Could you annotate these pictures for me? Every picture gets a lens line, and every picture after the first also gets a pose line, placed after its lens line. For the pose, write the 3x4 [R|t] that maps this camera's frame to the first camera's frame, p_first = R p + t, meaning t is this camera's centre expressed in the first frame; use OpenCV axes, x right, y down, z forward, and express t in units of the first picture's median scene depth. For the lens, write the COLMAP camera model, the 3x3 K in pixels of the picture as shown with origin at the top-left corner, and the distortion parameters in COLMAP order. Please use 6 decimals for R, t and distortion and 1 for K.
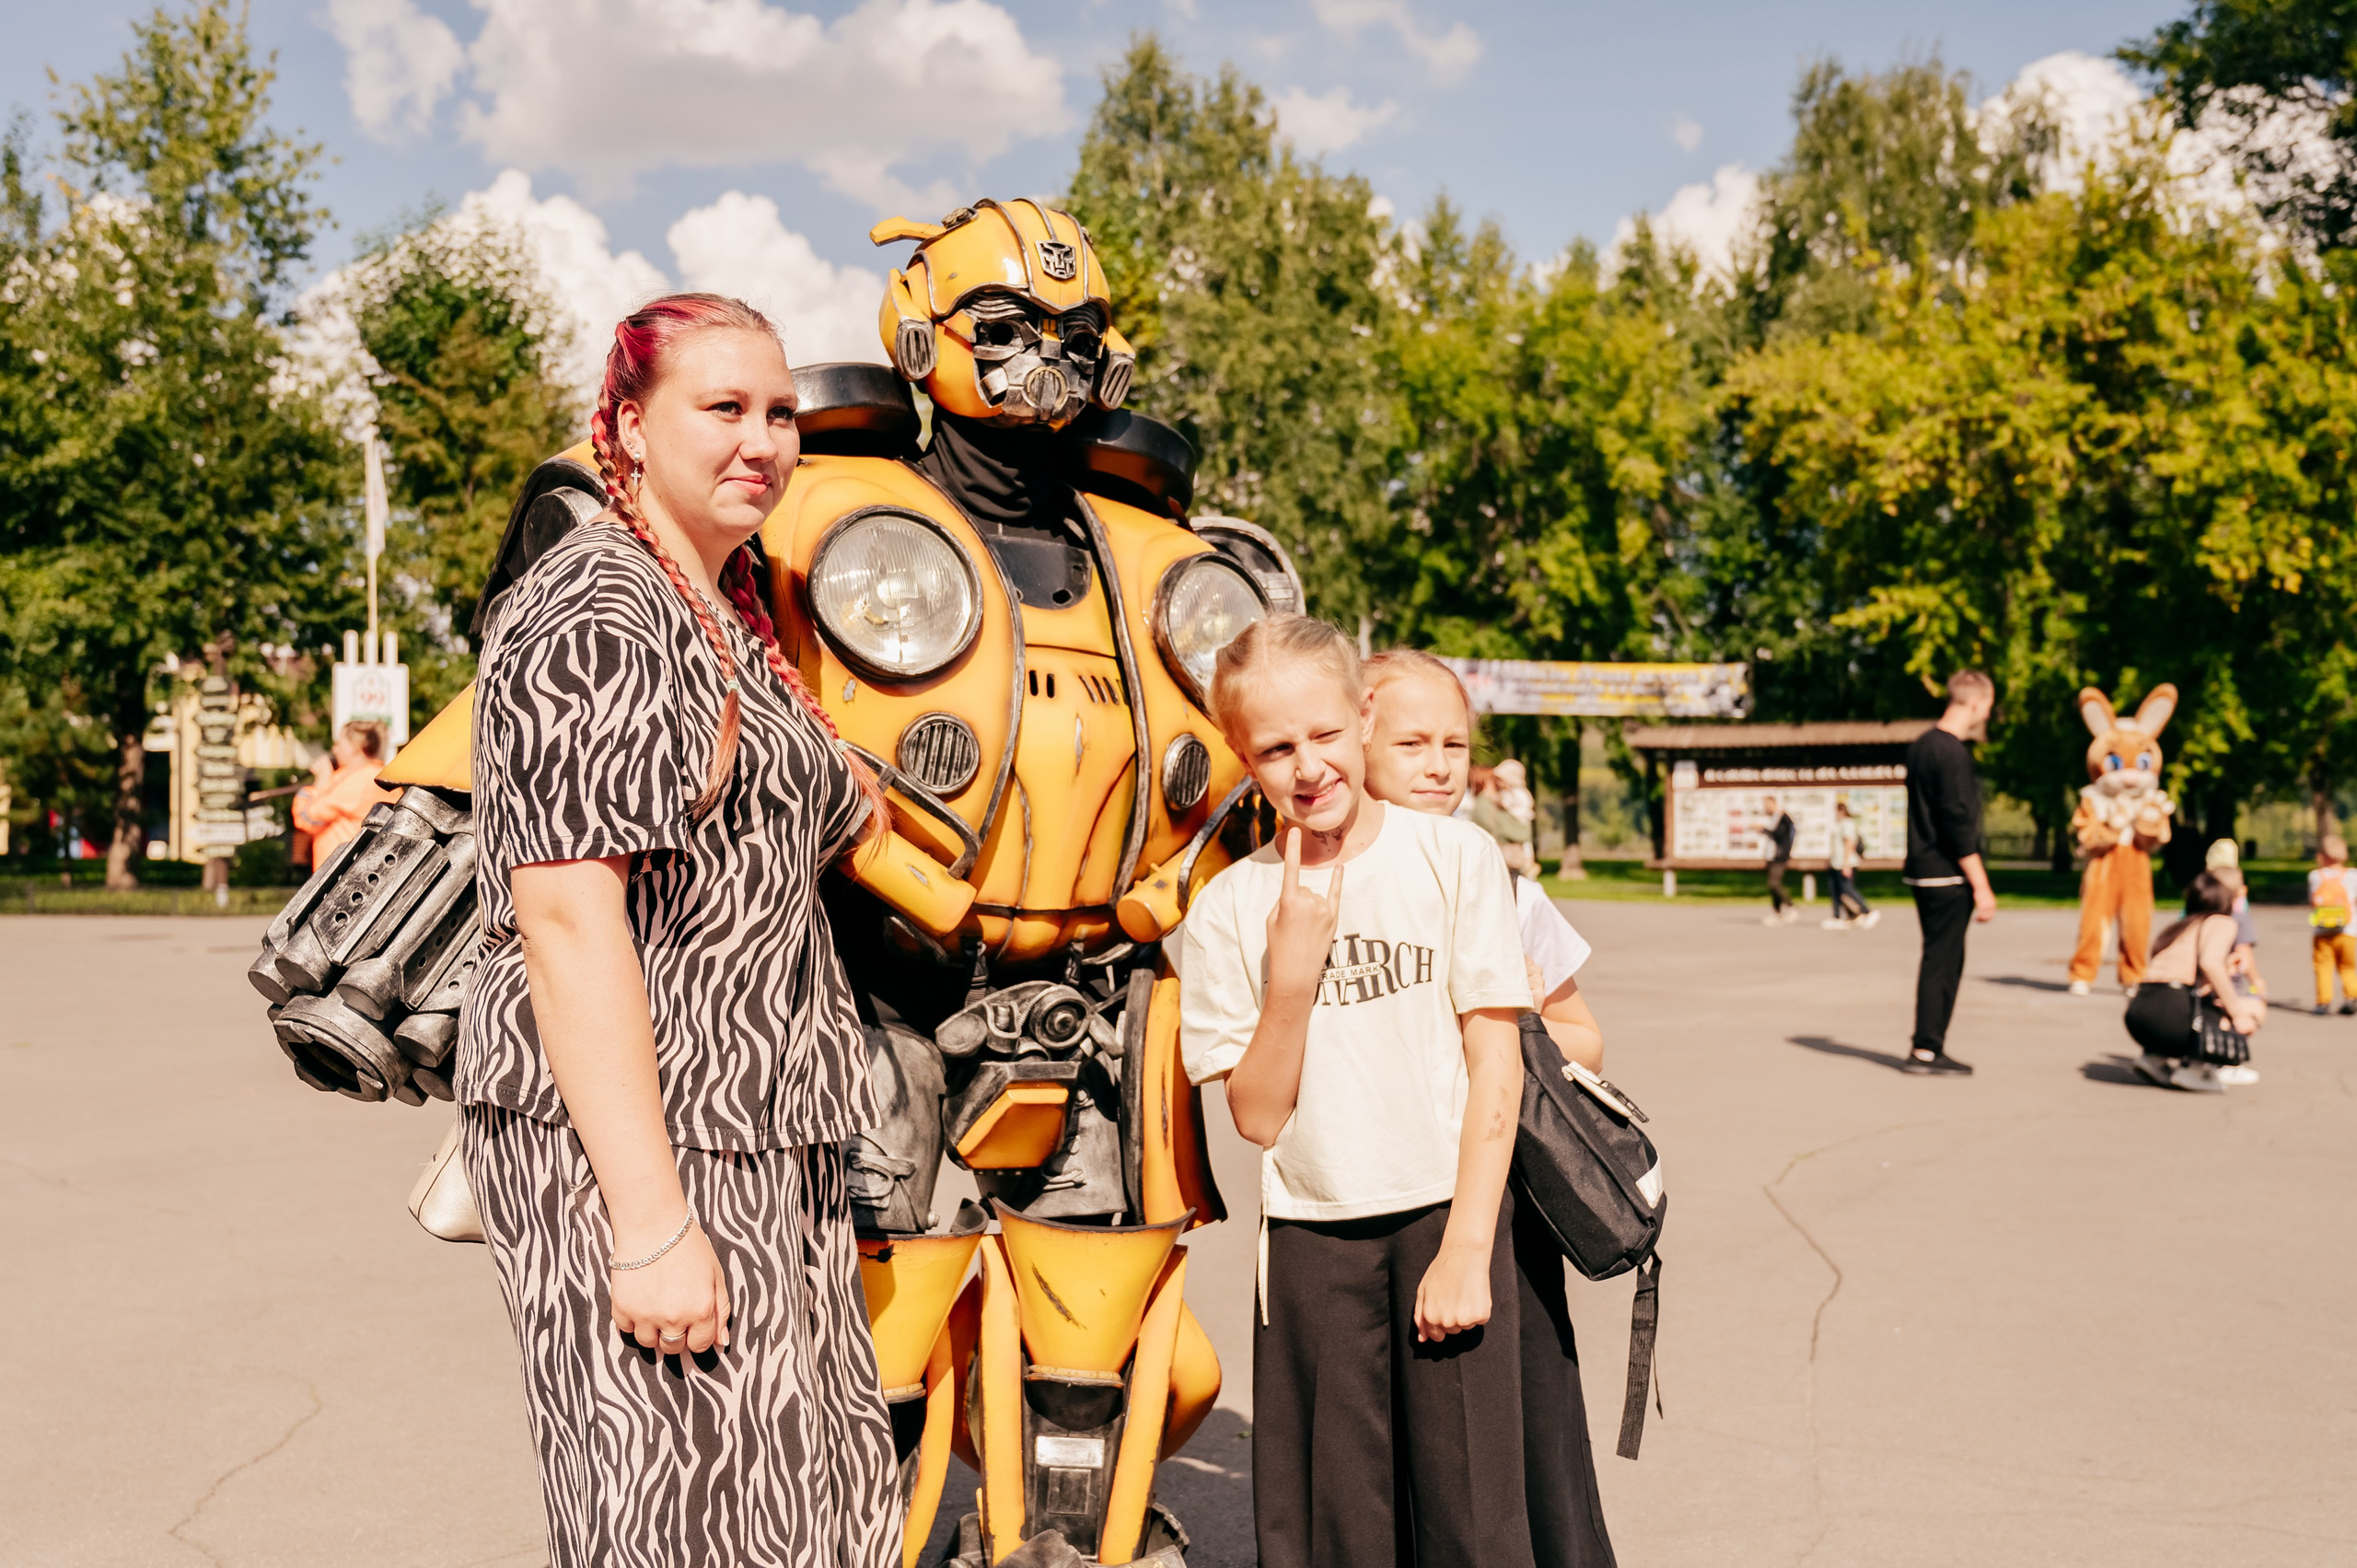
lens RADIAL K [[2208.8, 0, 1163.5], [0, 2208.8, 792.0], [0, 0, 1]] dist [-0.026052, 0.000000]
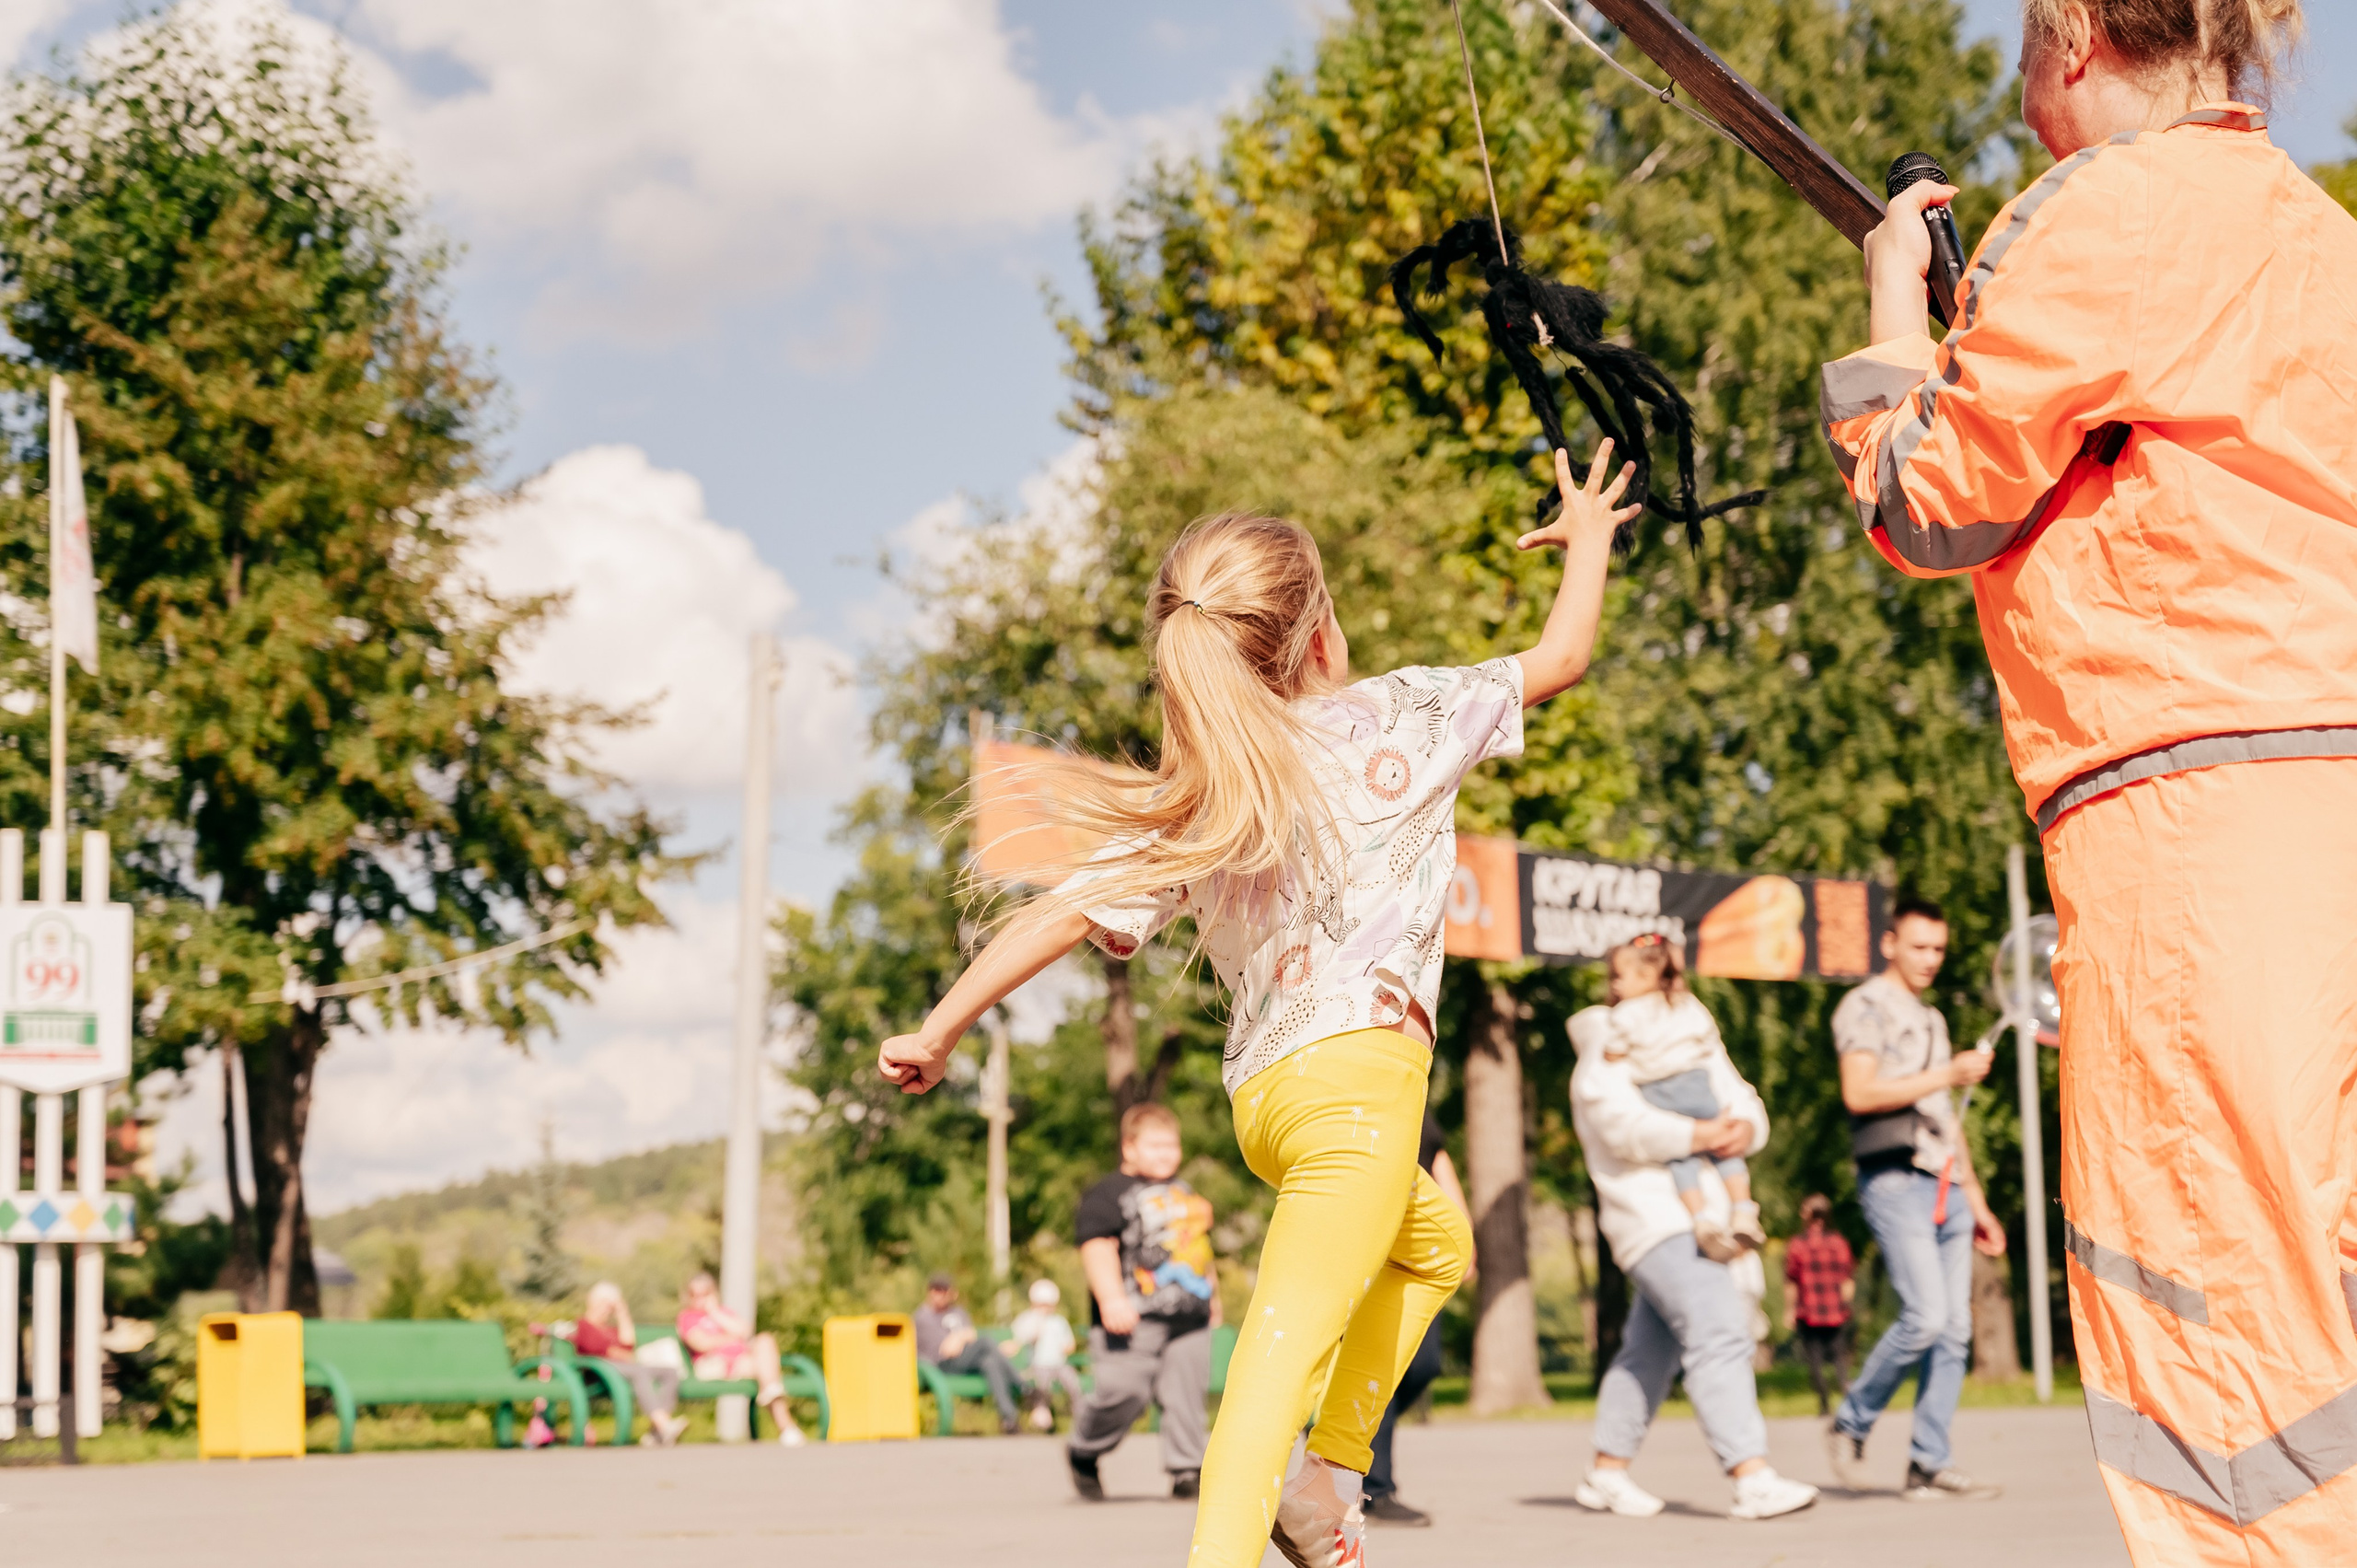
lens RADIAL K [[3906.9, 0, 1165.3], [0, 3906.9, 790.0], [0, 0, 1]] dist [-0.044673, 0.000000]
pose [[0.999221, -0.021342, -0.033183, -0.092942], [0.017052, 0.992063, -0.124584, 0.017823], [0.035579, 0.123921, 0.991654, 0.193049]]
